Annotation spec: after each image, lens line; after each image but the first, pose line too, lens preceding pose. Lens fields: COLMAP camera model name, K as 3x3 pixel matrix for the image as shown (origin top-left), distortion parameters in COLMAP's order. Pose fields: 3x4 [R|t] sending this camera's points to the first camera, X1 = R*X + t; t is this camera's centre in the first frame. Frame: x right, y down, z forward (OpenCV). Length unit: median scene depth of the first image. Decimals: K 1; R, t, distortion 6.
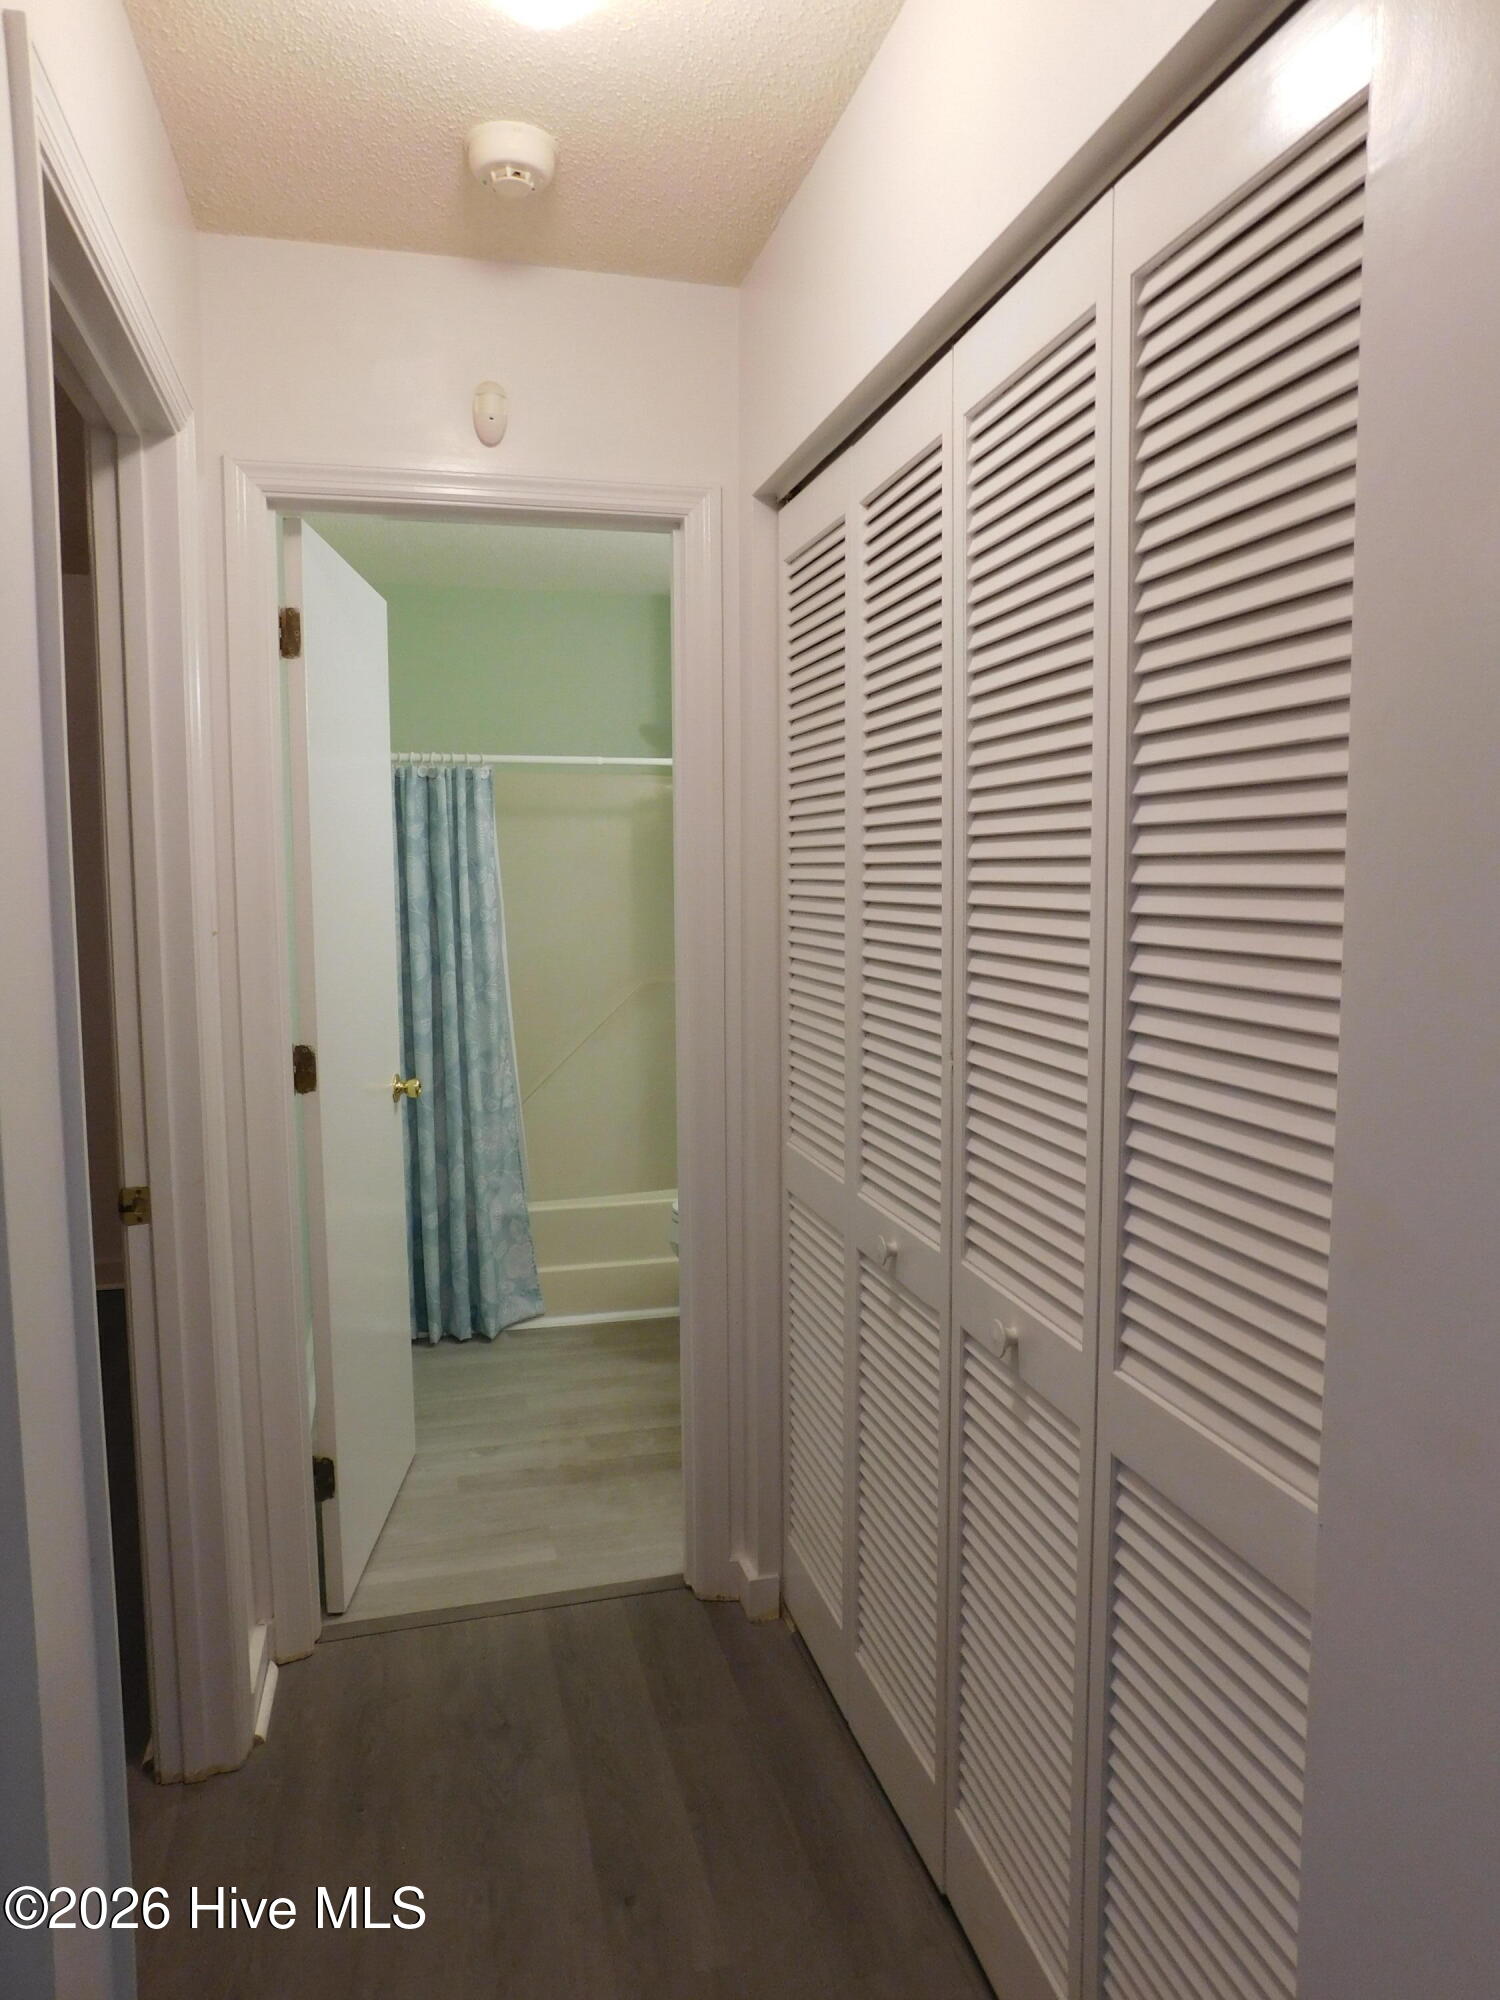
lens RADIAL K [[1317.8, 0, 750.0], [0, 1317.8, 1000.0], [0, 0, 1]] dist [-0.073550, 0.061542]
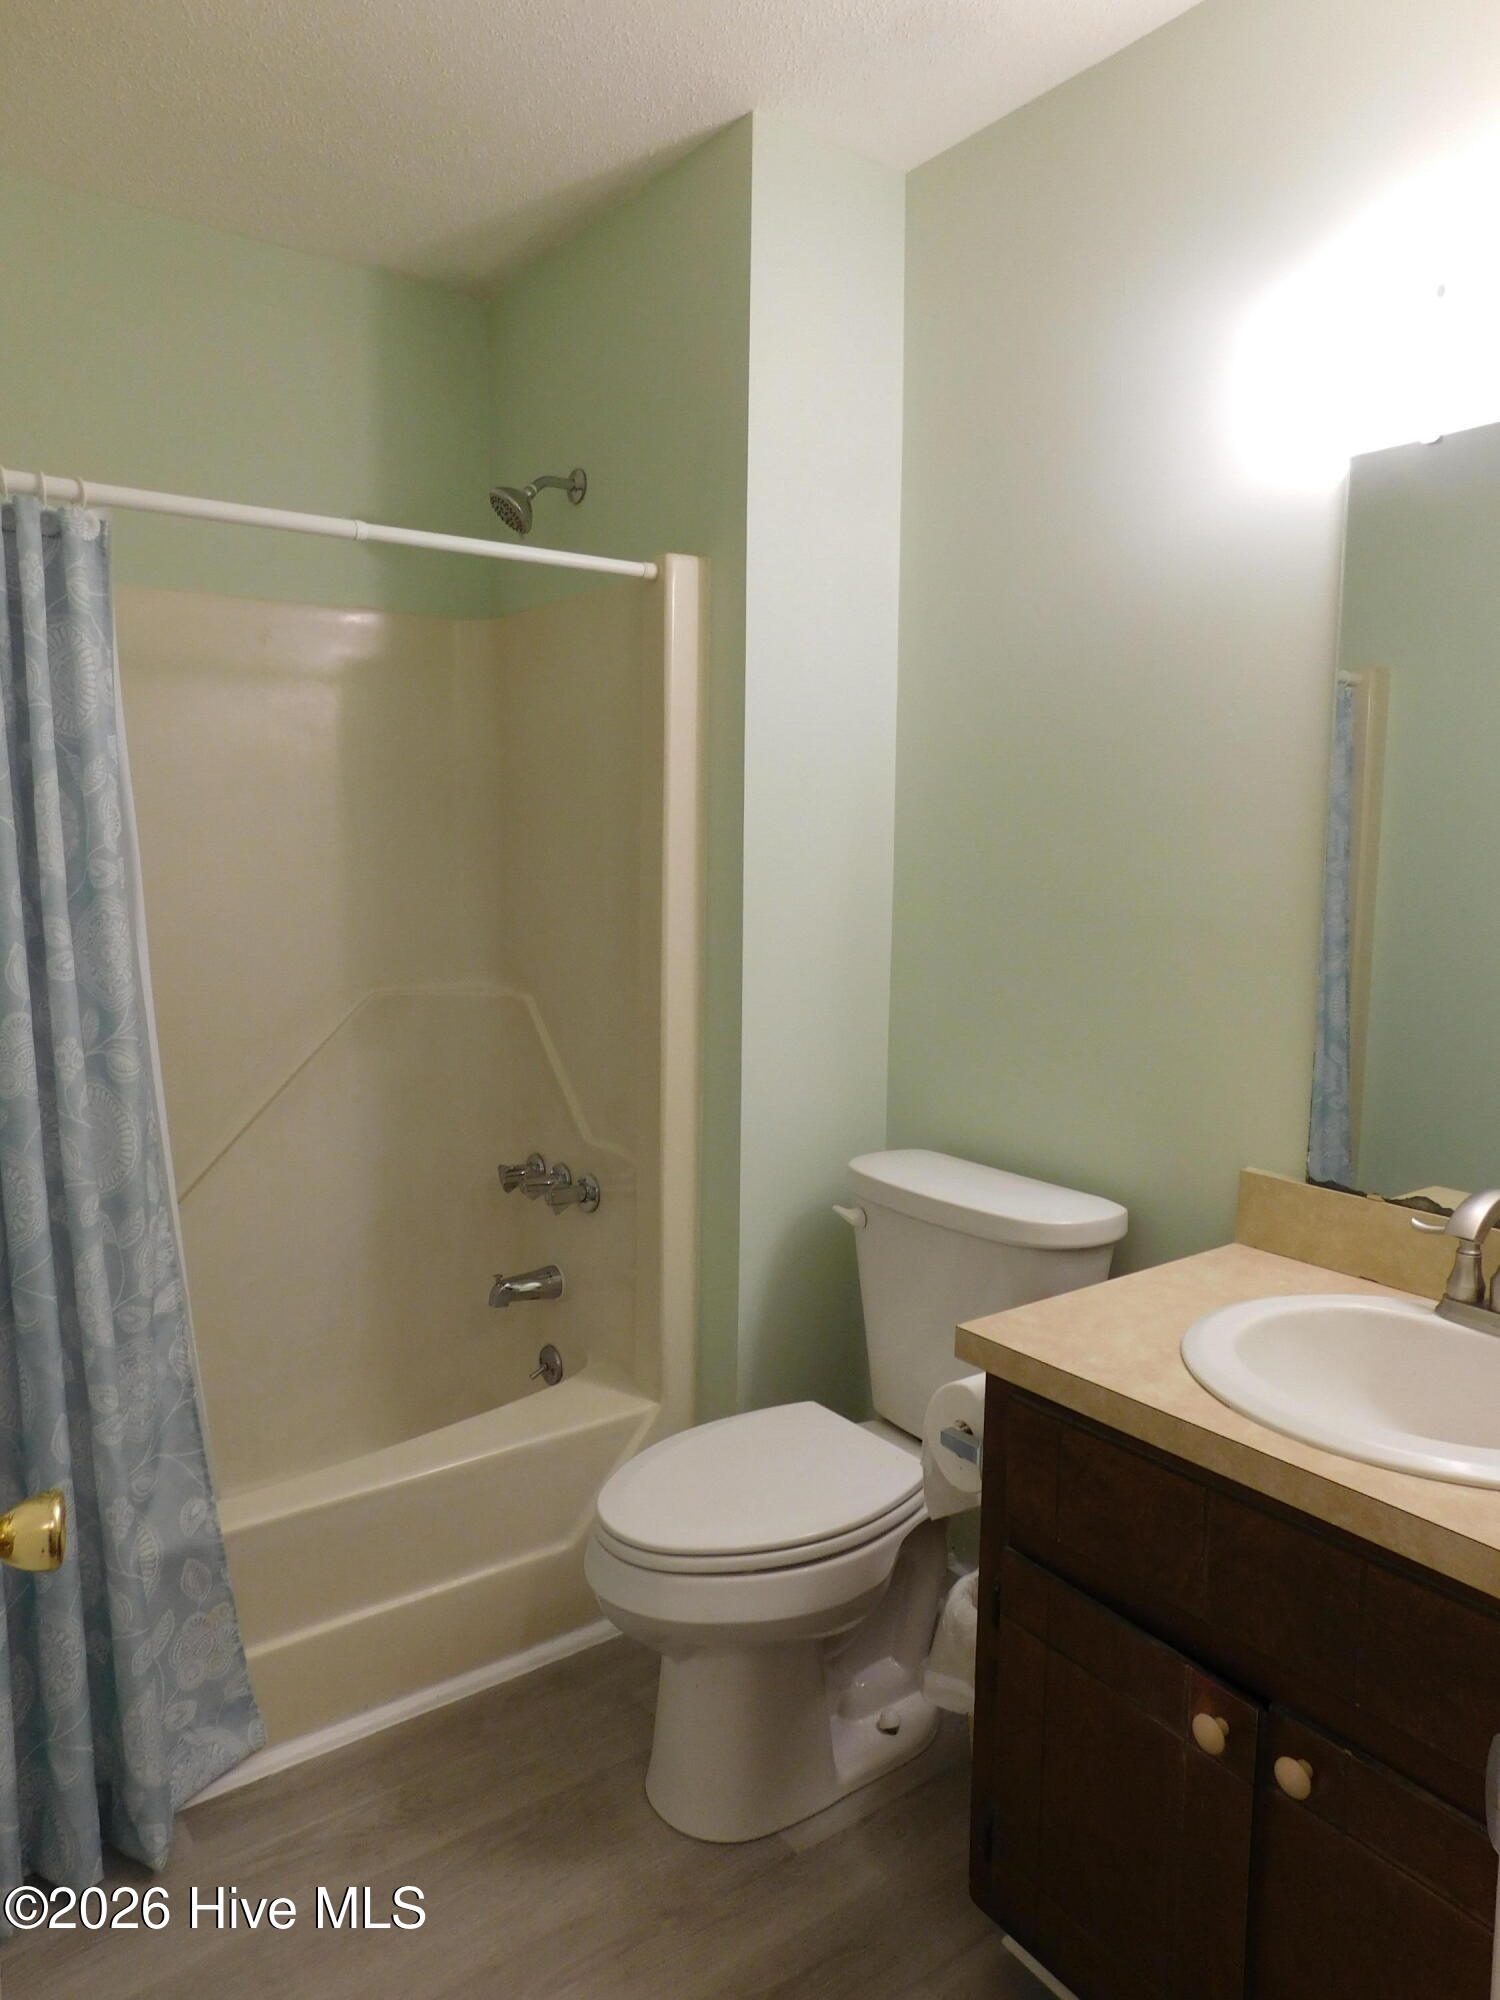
lens RADIAL K [[1317.8, 0, 750.0], [0, 1317.8, 1000.0], [0, 0, 1]] dist [-0.073550, 0.061542]
pose [[0.927007, -0.031305, 0.373735, -0.164755], [0.020996, 0.999279, 0.031625, -0.032632], [-0.374456, -0.021470, 0.926996, 0.537601]]
